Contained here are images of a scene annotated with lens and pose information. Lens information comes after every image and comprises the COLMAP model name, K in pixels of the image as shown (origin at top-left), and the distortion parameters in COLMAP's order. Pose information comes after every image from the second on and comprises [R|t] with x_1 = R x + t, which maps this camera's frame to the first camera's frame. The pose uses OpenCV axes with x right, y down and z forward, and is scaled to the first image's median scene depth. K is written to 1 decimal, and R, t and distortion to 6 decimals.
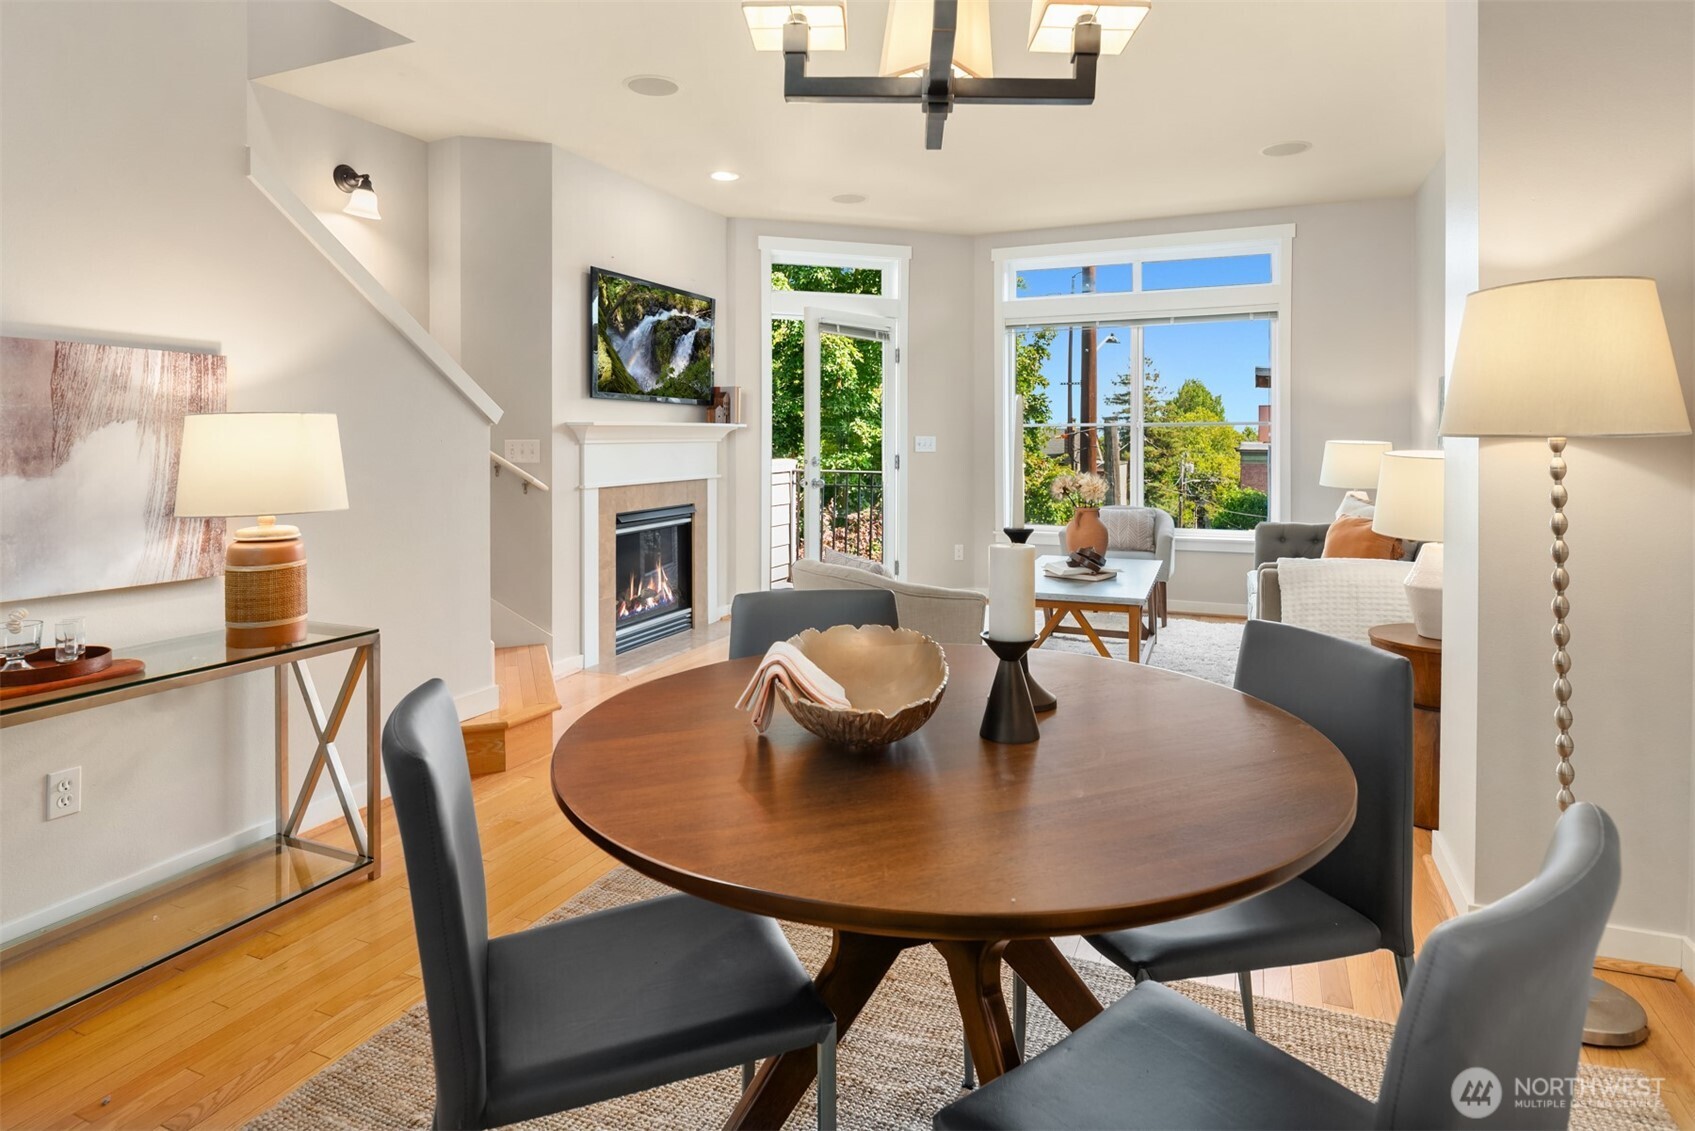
lens RADIAL K [[943.8, 0, 816.6], [0, 943.8, 433.5], [0, 0, 1]] dist [-0.003141, -0.003031]
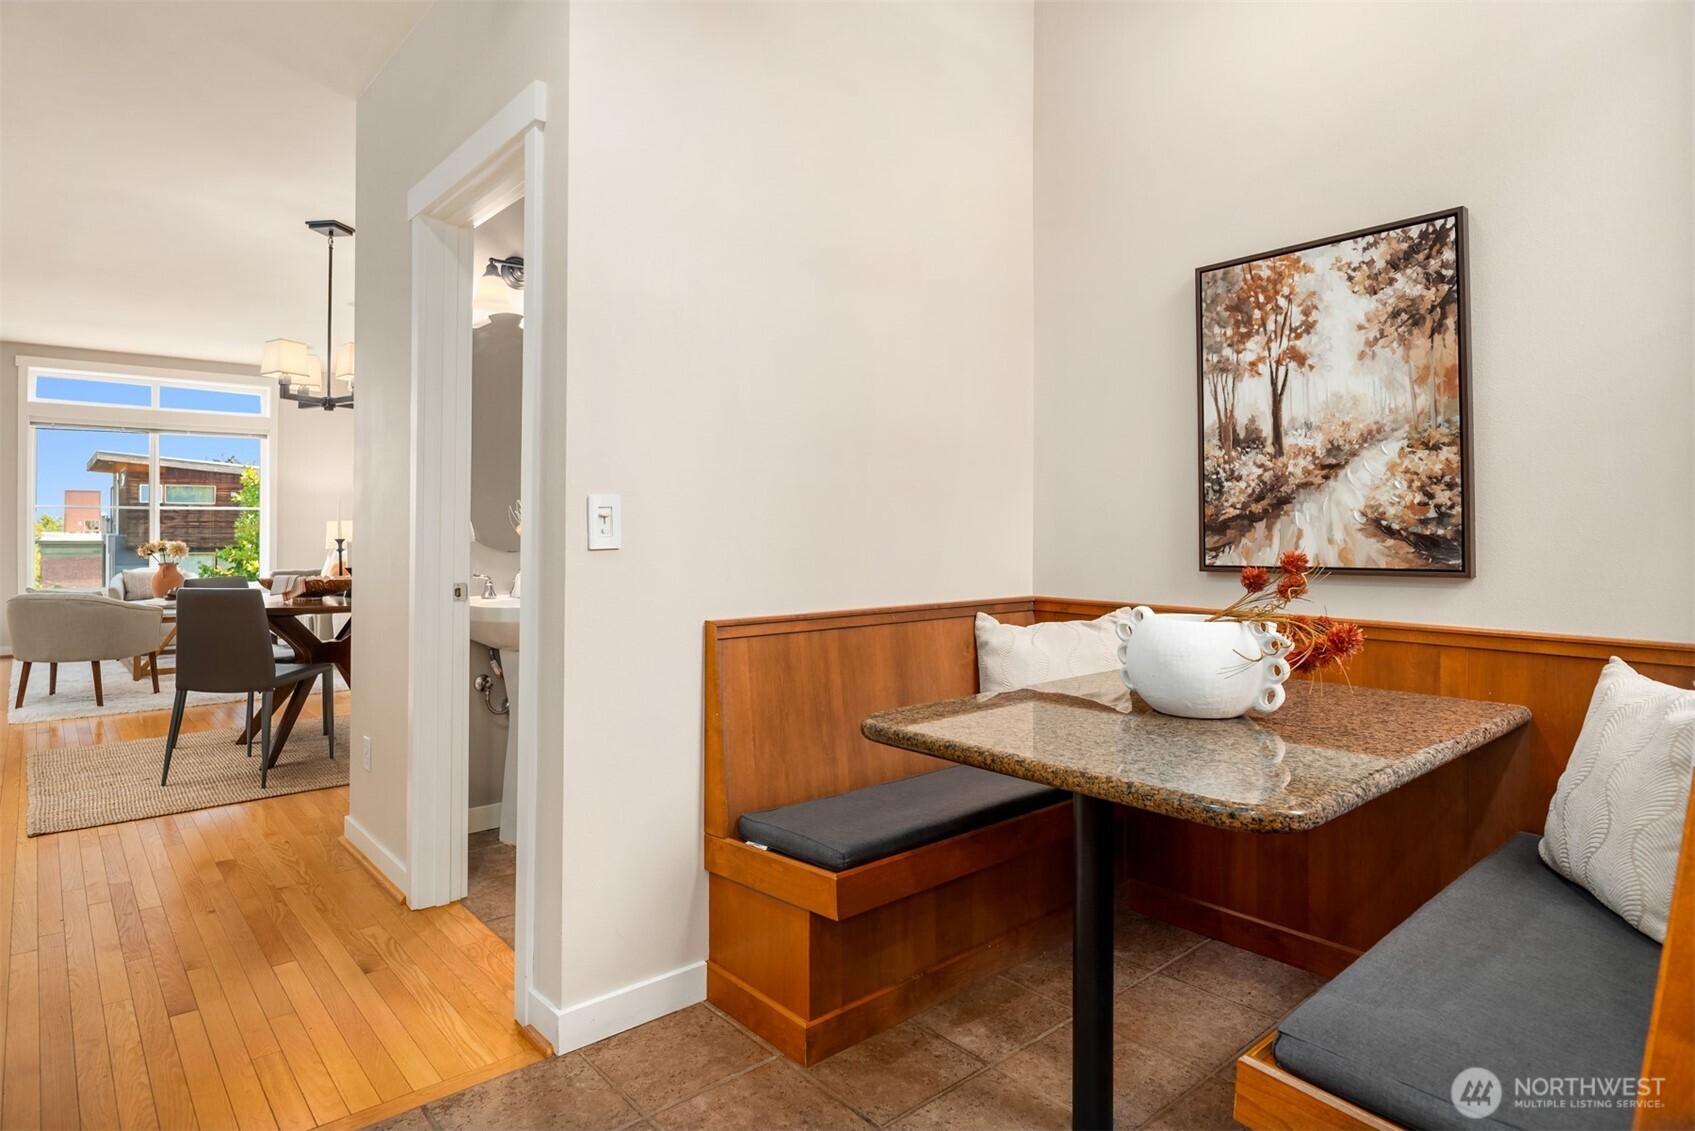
lens RADIAL K [[943.8, 0, 803.8], [0, 943.8, 514.5], [0, 0, 1]] dist [-0.003141, -0.003031]
pose [[0.440525, 0.013864, 0.897633, -1.203228], [-0.004696, 0.999903, -0.013139, 0.035959], [-0.897728, 0.001572, 0.440547, -1.085807]]
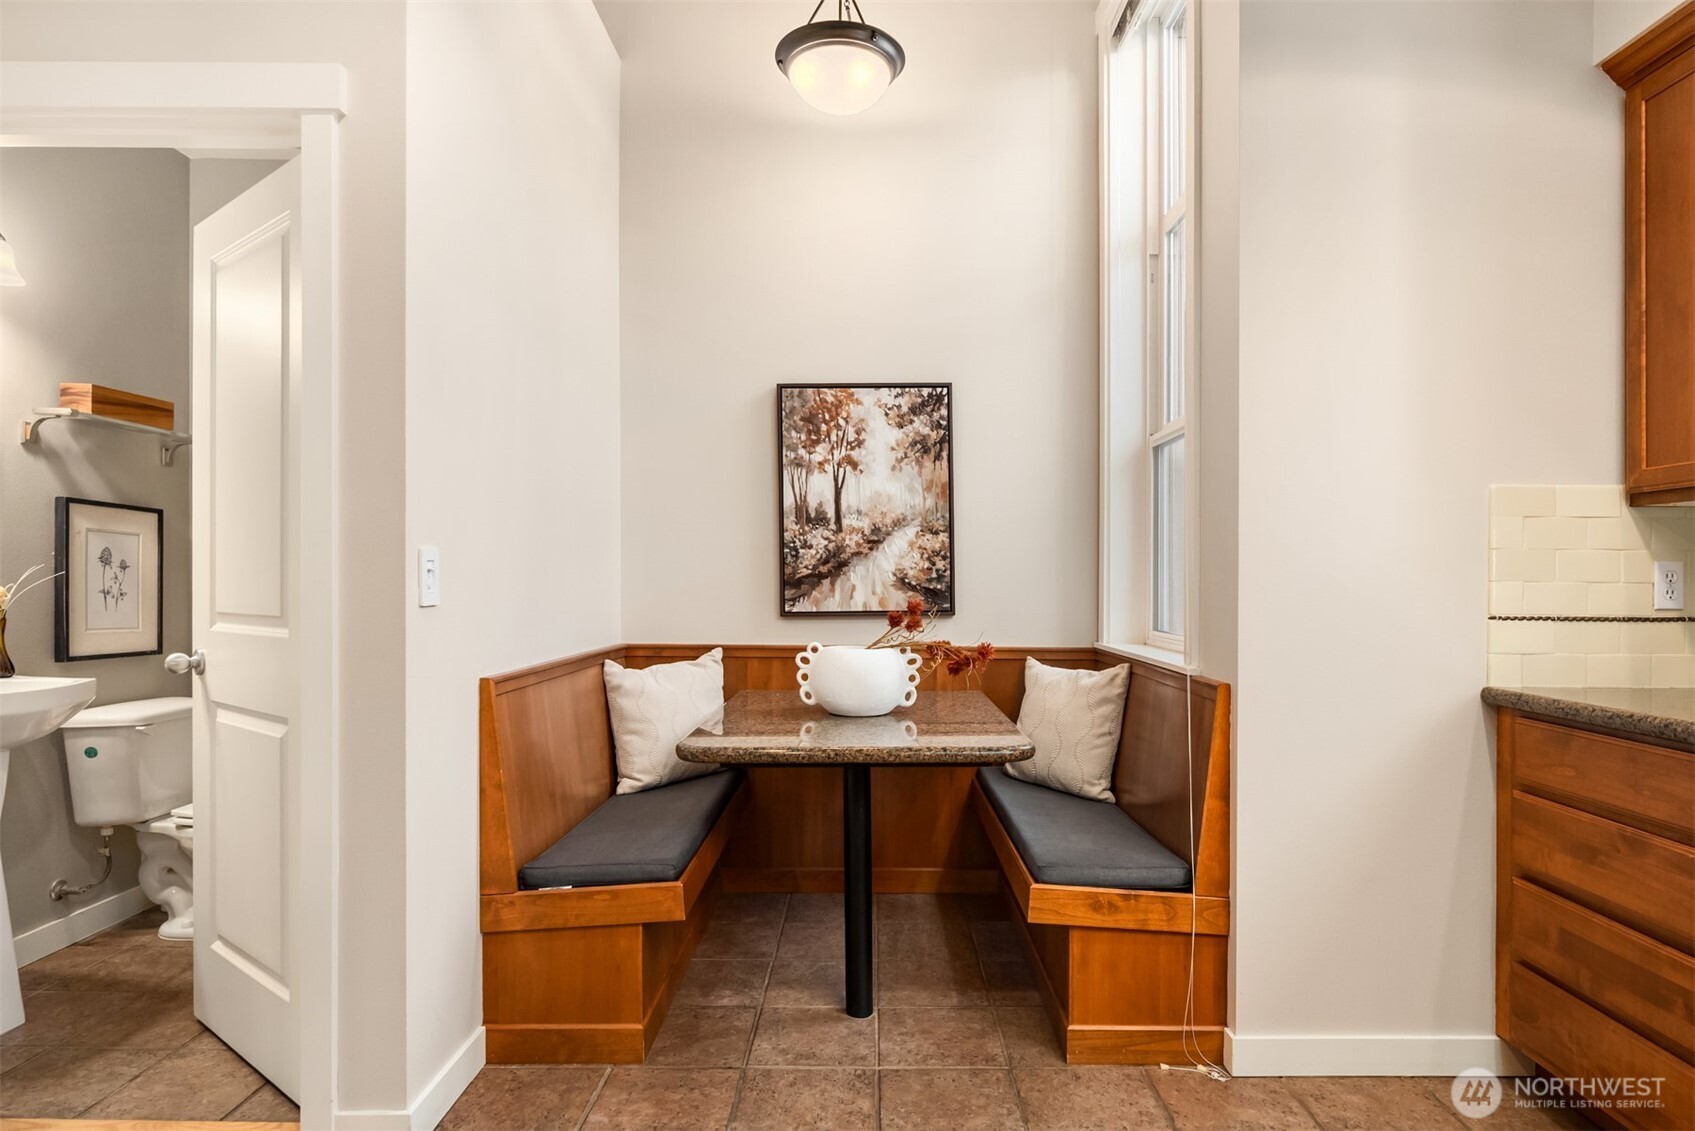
lens RADIAL K [[943.8, 0, 906.9], [0, 943.8, 577.2], [0, 0, 1]] dist [-0.003141, -0.003031]
pose [[-0.422122, 0.004141, 0.906529, -1.387364], [-0.008004, 0.999934, -0.008295, 0.035989], [-0.906504, -0.010758, -0.422061, -0.617129]]
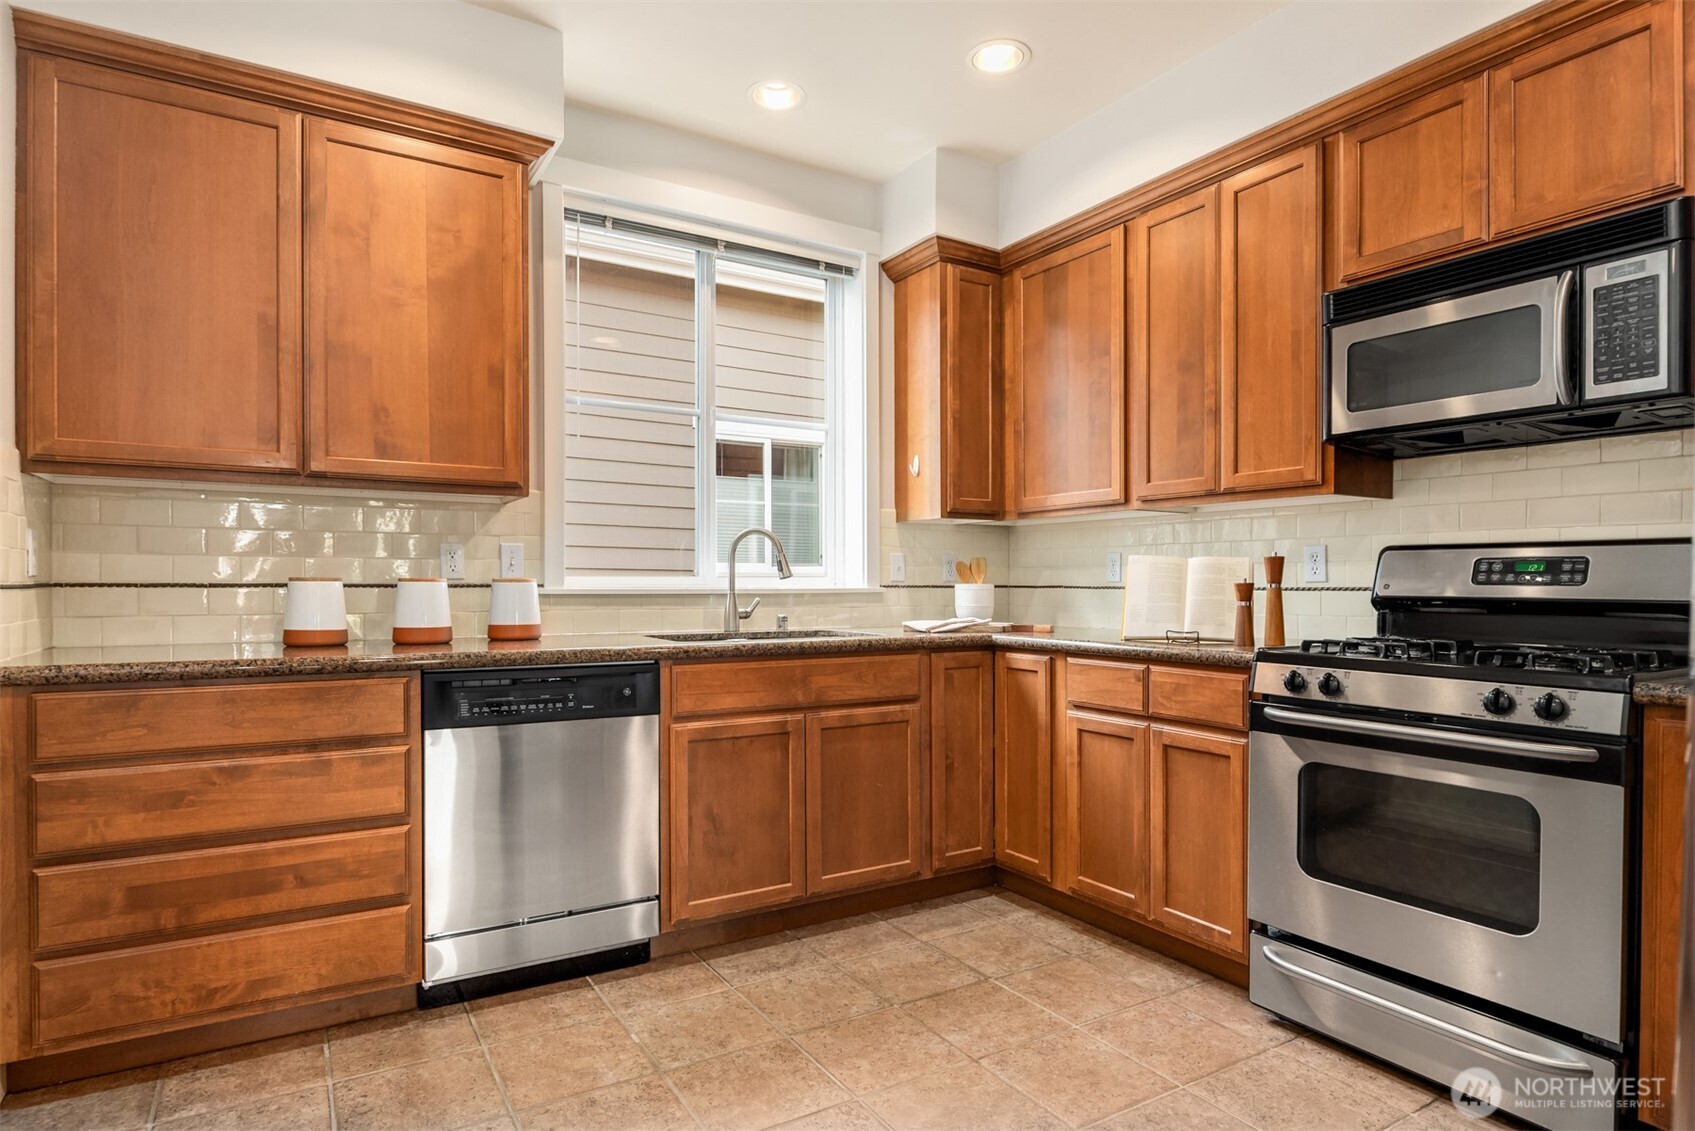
lens RADIAL K [[943.8, 0, 836.8], [0, 943.8, 582.3], [0, 0, 1]] dist [-0.003141, -0.003031]
pose [[-0.563193, -0.001910, -0.826323, -0.588817], [-0.005817, 0.999982, 0.001653, 0.053923], [0.826305, 0.005738, -0.563194, -0.503117]]
